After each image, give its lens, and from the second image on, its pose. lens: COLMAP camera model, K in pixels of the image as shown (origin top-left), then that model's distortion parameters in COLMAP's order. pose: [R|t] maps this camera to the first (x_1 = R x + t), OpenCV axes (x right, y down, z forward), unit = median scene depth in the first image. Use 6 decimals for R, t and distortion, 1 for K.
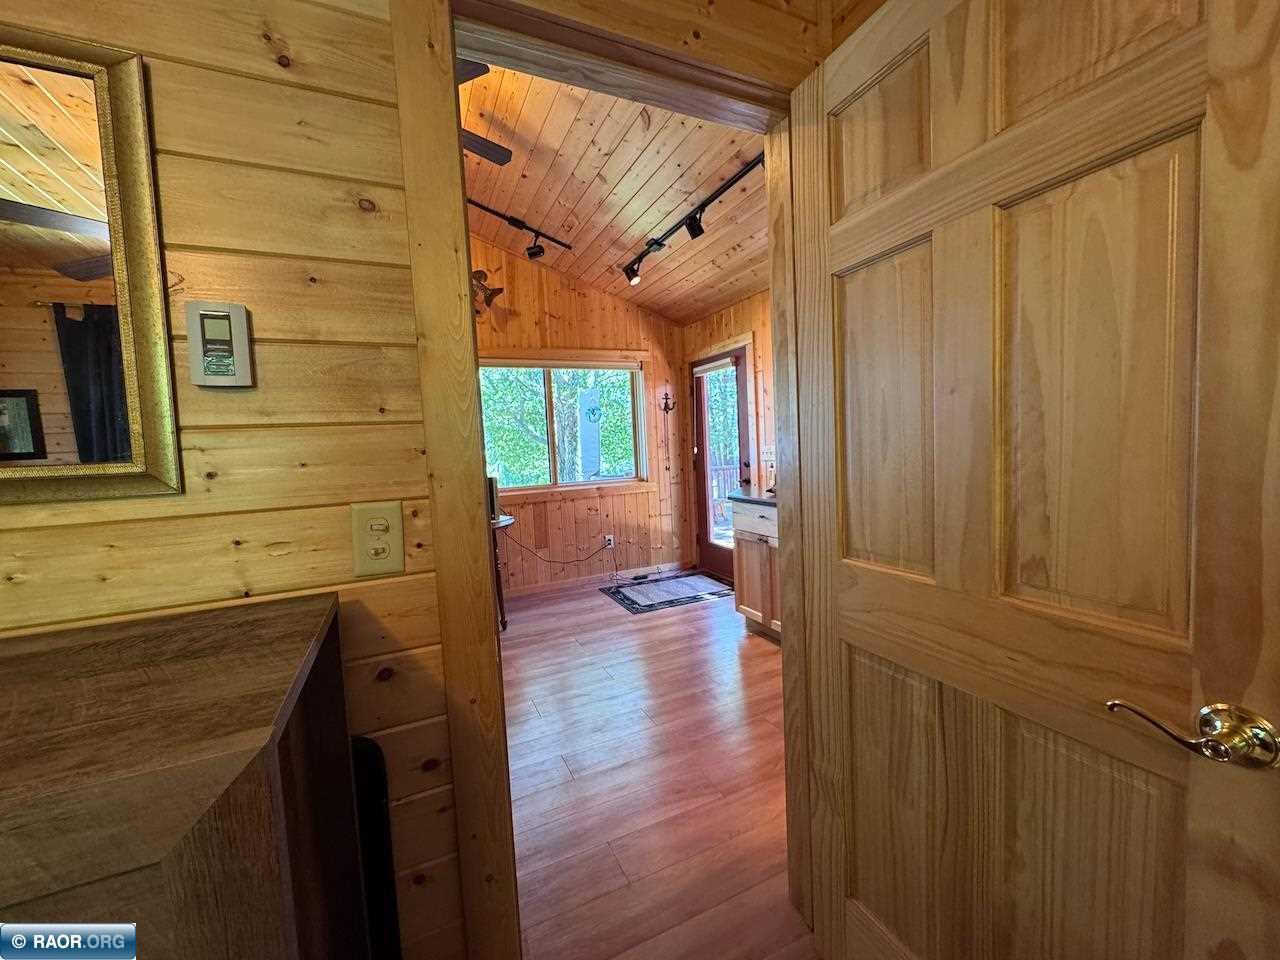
lens RADIAL K [[511.3, 0, 641.5], [0, 511.3, 480.1], [0, 0, 1]] dist [-0.003590, 0.000721]
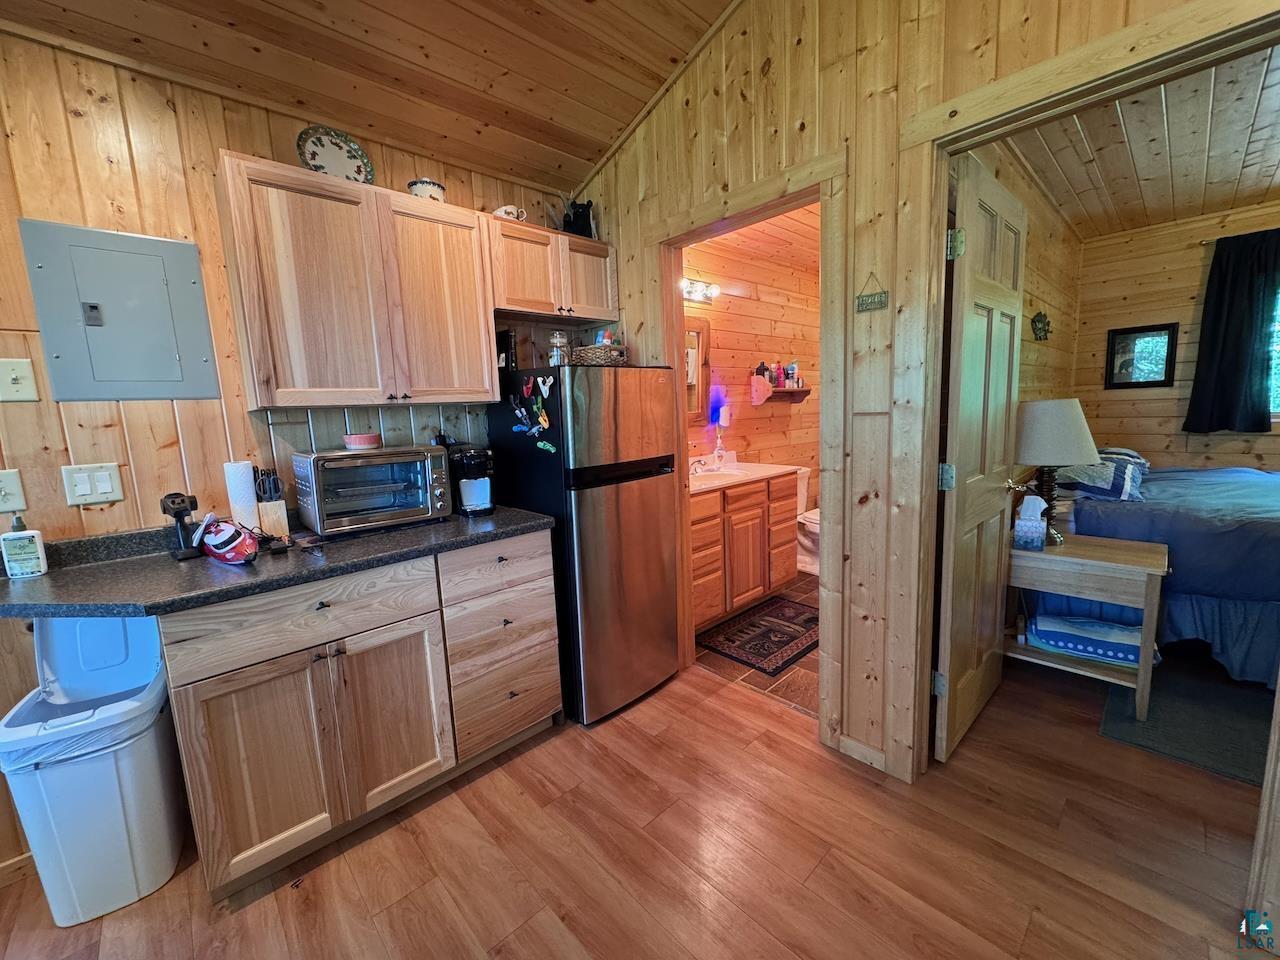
lens RADIAL K [[511.3, 0, 640.1], [0, 511.3, 481.3], [0, 0, 1]] dist [-0.003590, 0.000721]
pose [[-0.309240, -0.068649, 0.948503, -0.192992], [0.125307, 0.985753, 0.112199, -0.037150], [-0.942692, 0.153550, -0.296232, 0.574515]]
